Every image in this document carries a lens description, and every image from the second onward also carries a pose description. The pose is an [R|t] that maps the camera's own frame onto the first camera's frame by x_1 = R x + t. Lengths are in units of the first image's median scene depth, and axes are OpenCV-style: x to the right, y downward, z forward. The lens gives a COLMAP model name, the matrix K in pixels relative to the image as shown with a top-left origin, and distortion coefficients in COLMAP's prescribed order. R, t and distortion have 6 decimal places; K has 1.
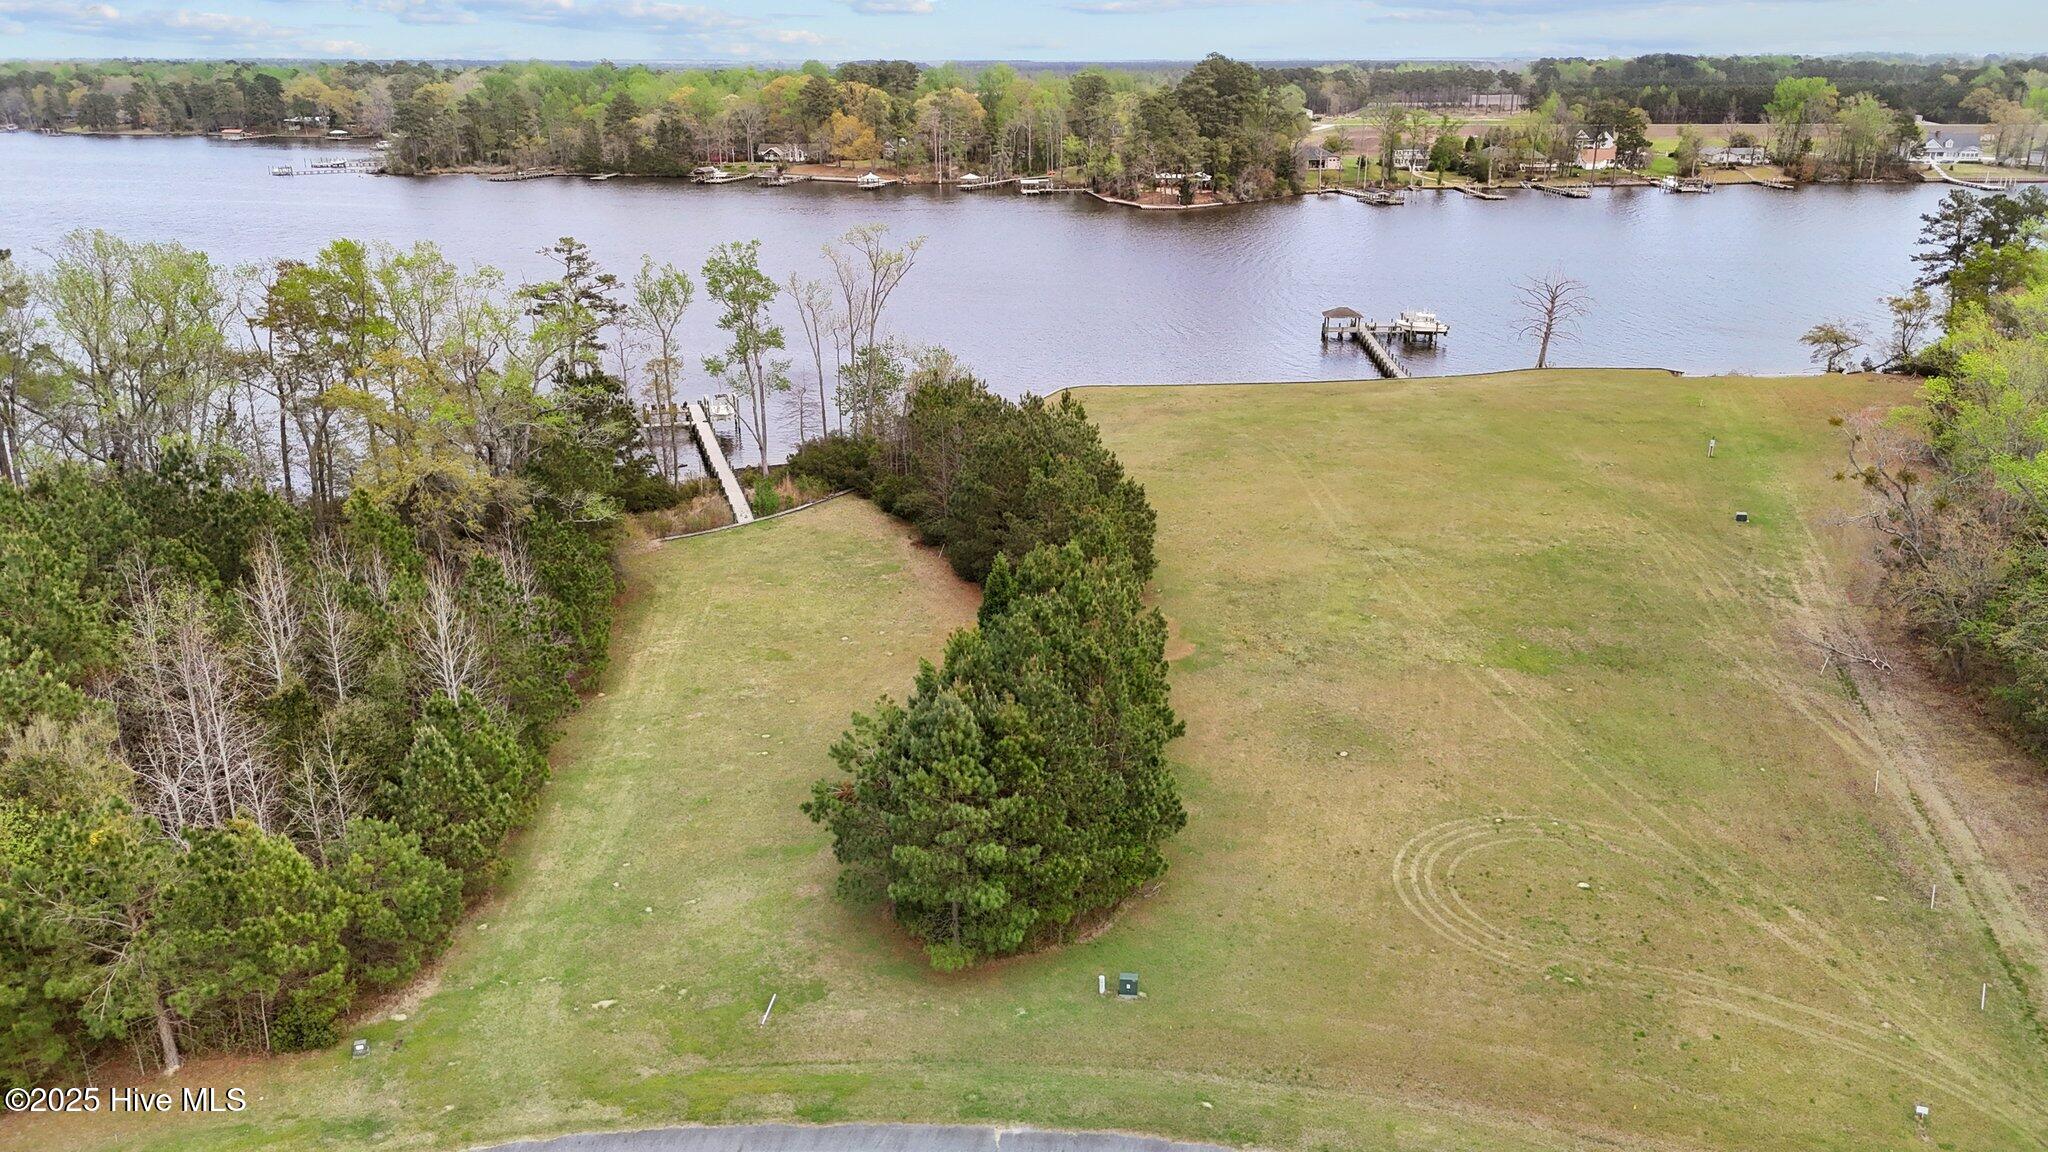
lens RADIAL K [[1528.8, 0, 1028.3], [0, 1528.8, 575.2], [0, 0, 1]] dist [0.082895, -0.076061]
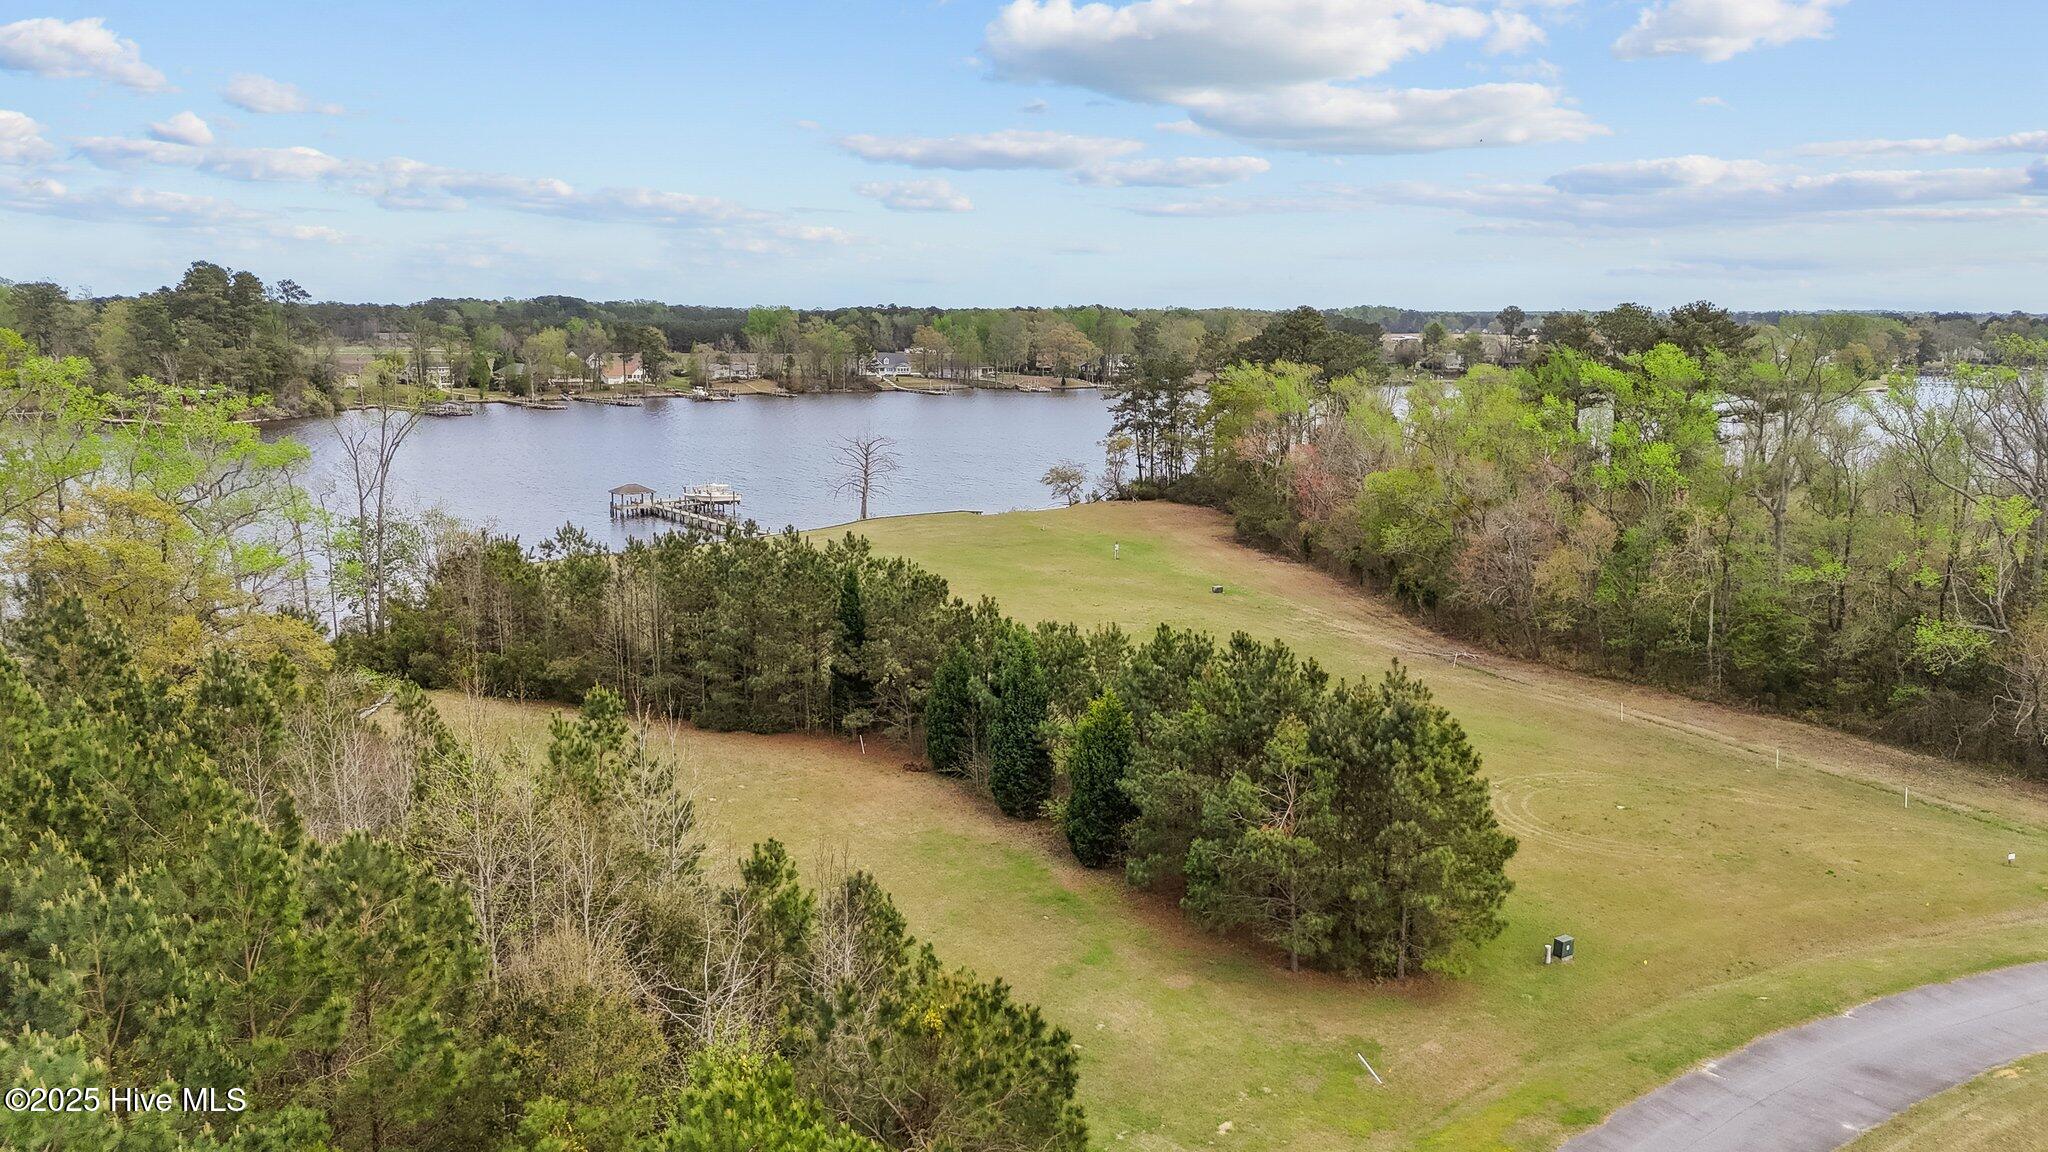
lens RADIAL K [[1532.3, 0, 1024.2], [0, 1532.3, 578.3], [0, 0, 1]] dist [0.109105, -0.127974]
pose [[0.766304, -0.101561, 0.634401, -0.502001], [0.195497, 0.977463, -0.079663, 0.023760], [-0.612013, 0.185069, 0.768889, 0.229527]]
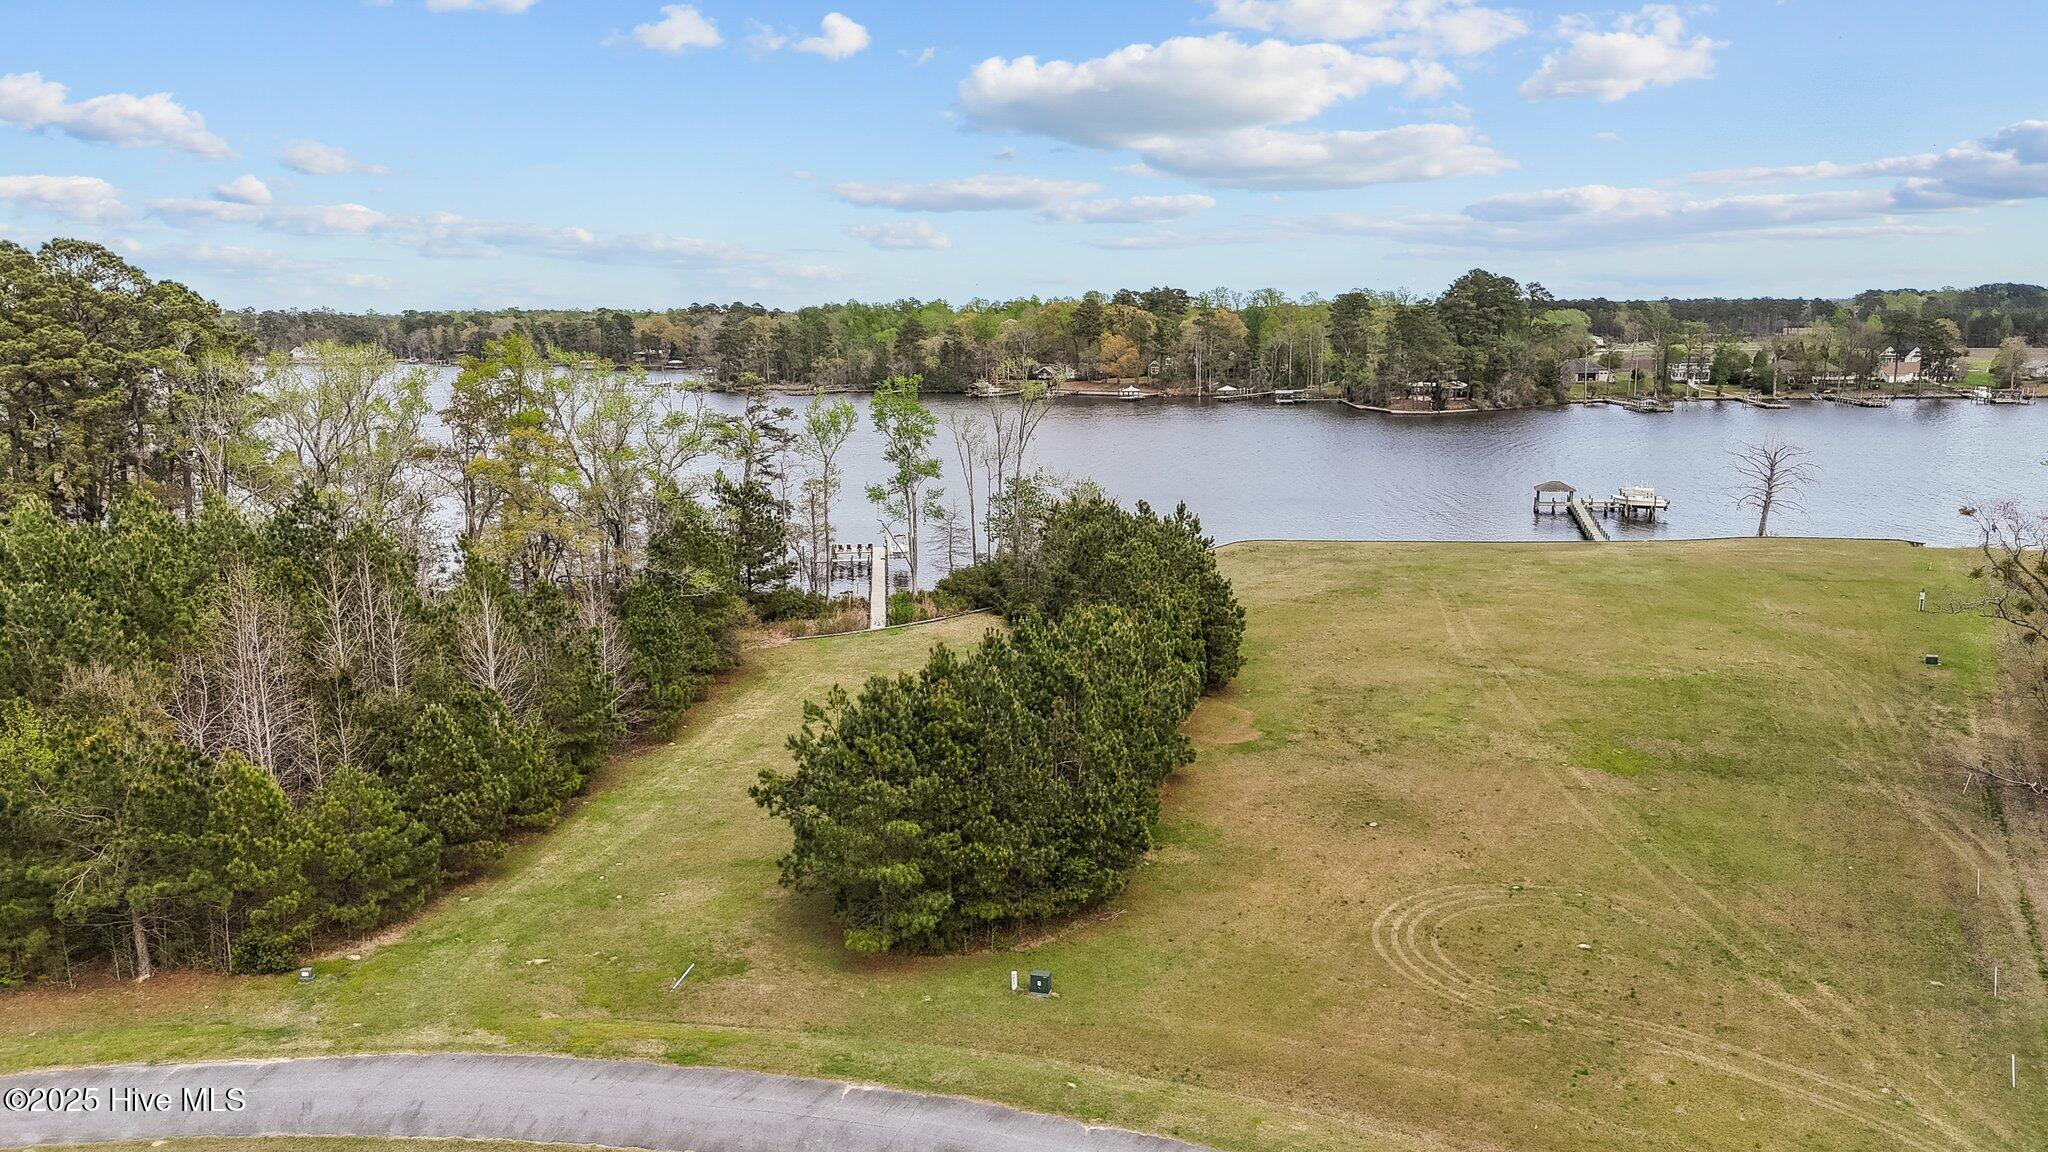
lens RADIAL K [[1521.5, 0, 1028.5], [0, 1521.5, 564.5], [0, 0, 1]] dist [0.085377, -0.080977]
pose [[0.981171, 0.022764, -0.191794, 0.142109], [-0.052575, 0.987010, -0.151815, 0.091952], [0.185847, 0.159040, 0.969622, 0.012593]]
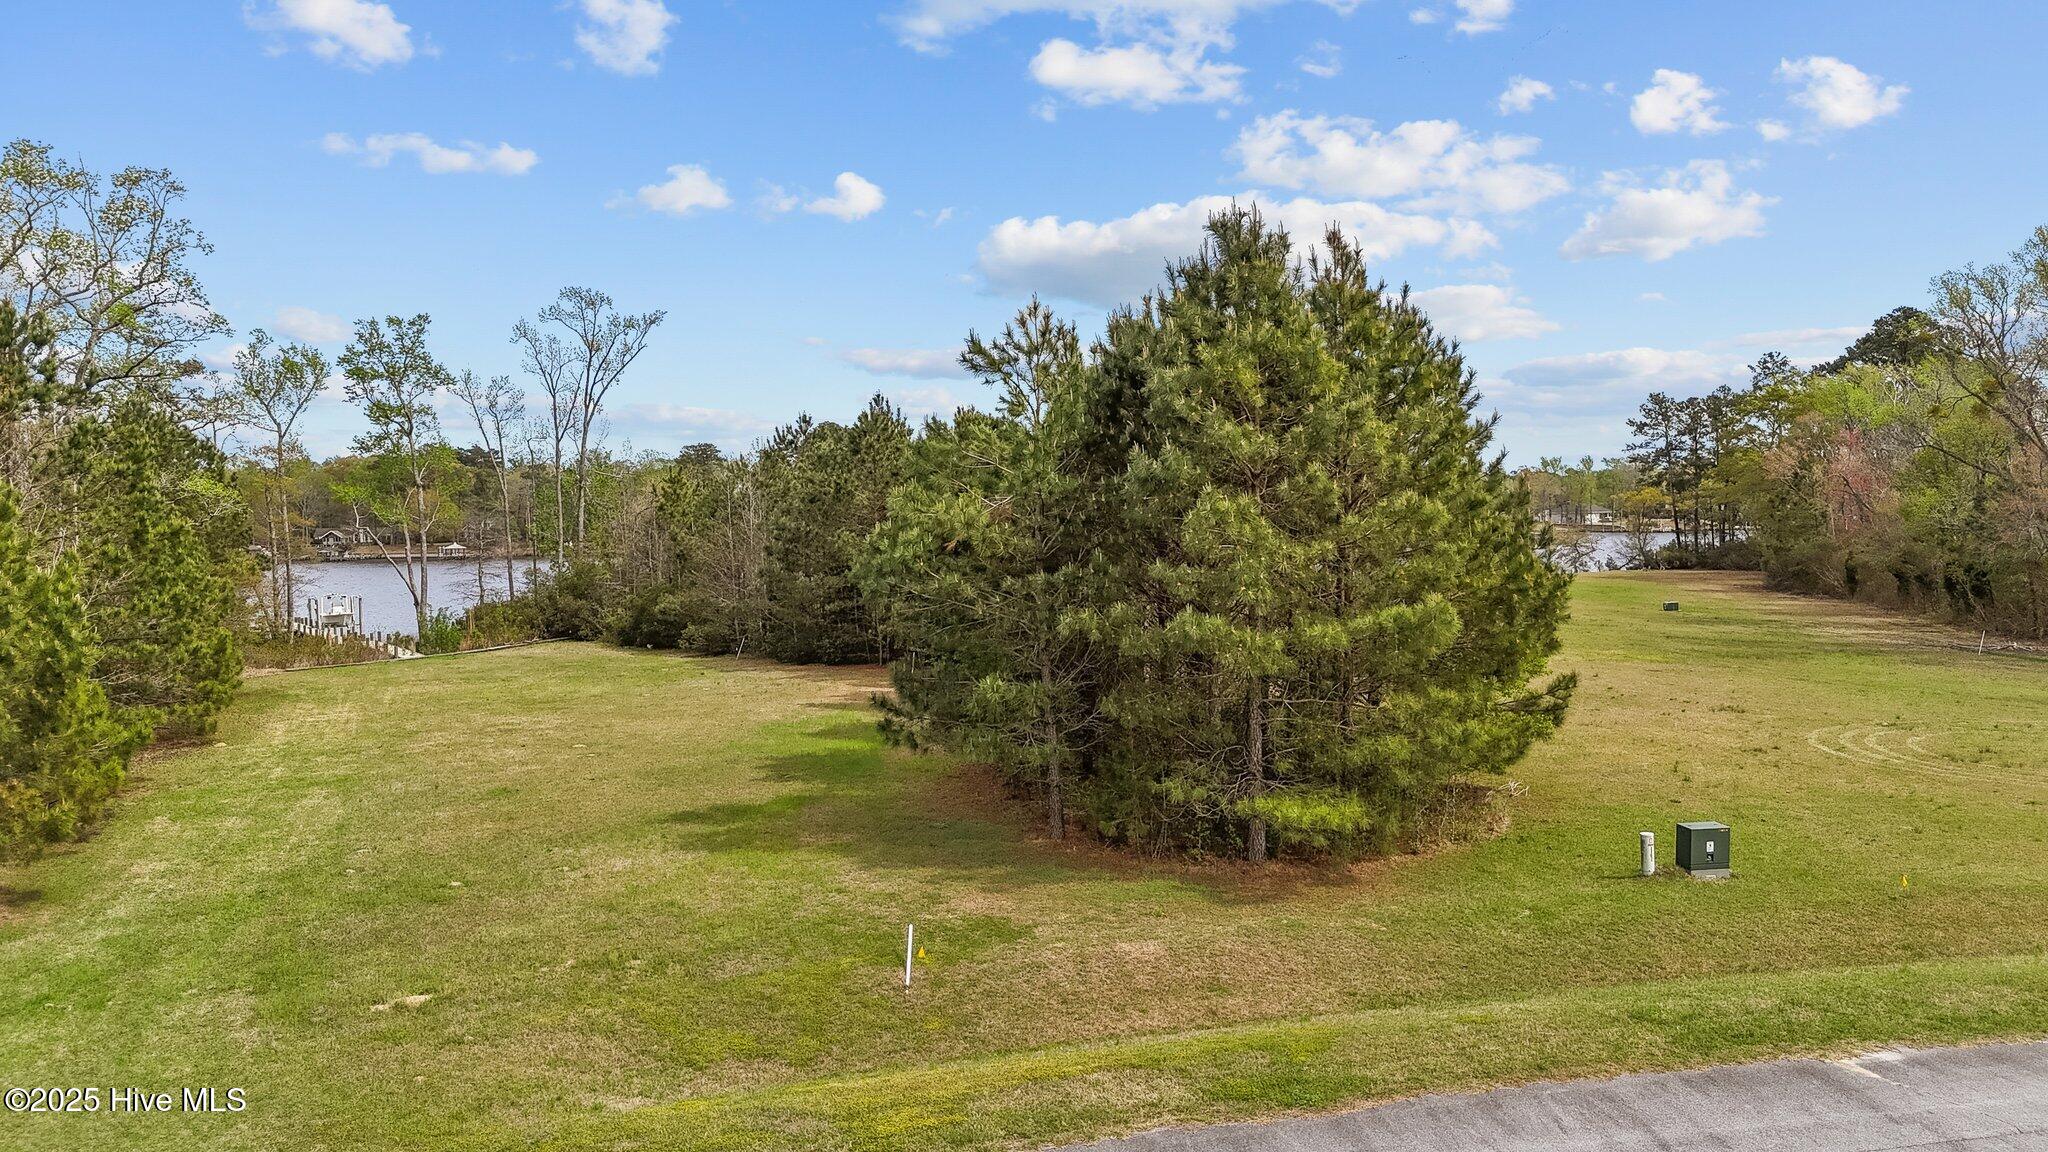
lens RADIAL K [[1537.1, 0, 1024.1], [0, 1537.1, 565.2], [0, 0, 1]] dist [0.078371, -0.086658]
pose [[0.961912, -0.024129, 0.272291, -0.139890], [0.102214, 0.955589, -0.276410, 0.175164], [-0.253529, 0.293714, 0.921659, 0.375093]]
